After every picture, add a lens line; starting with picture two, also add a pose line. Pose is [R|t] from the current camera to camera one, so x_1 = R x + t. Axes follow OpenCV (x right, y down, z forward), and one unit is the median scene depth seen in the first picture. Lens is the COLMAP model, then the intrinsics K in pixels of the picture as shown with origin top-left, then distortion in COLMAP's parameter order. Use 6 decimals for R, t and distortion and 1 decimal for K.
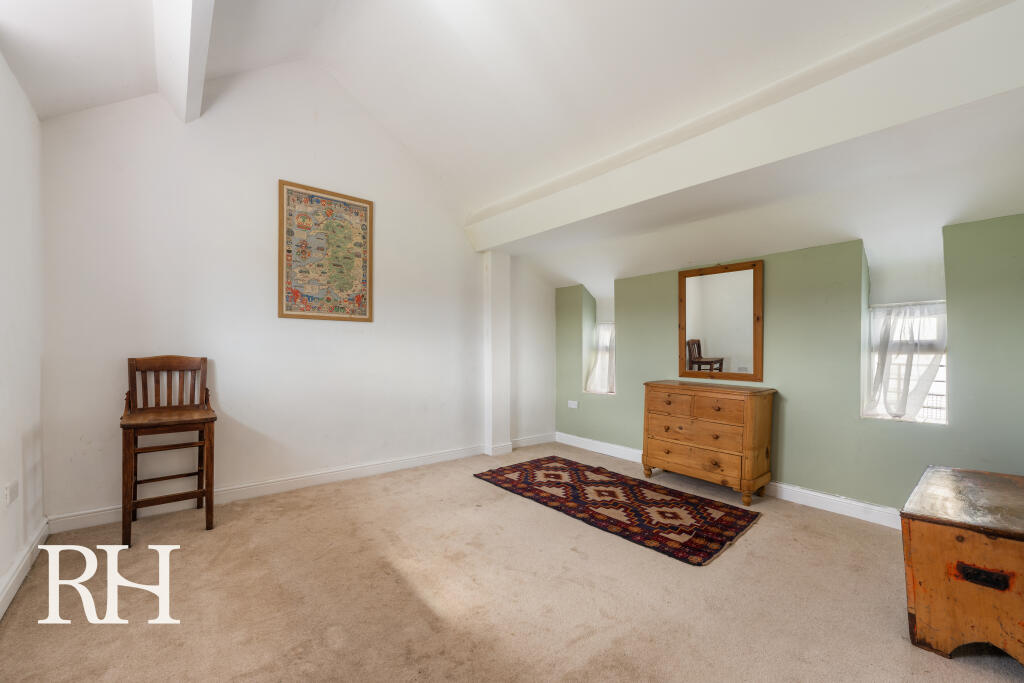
lens RADIAL K [[434.0, 0, 516.7], [0, 434.0, 343.4], [0, 0, 1]] dist [-0.000269, -0.000361]
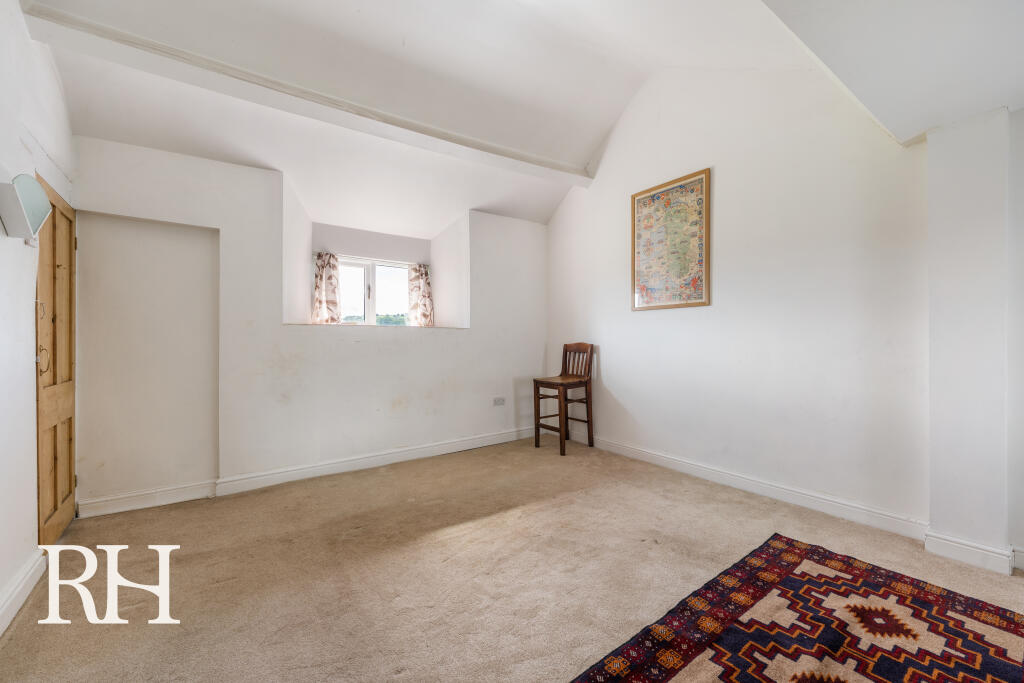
lens RADIAL K [[434.0, 0, 516.7], [0, 434.0, 343.4], [0, 0, 1]] dist [-0.000269, -0.000361]
pose [[-0.127455, -0.004344, -0.991835, 0.617706], [0.010054, 0.999933, -0.005671, 0.029860], [0.991793, -0.010695, -0.127402, 0.768189]]
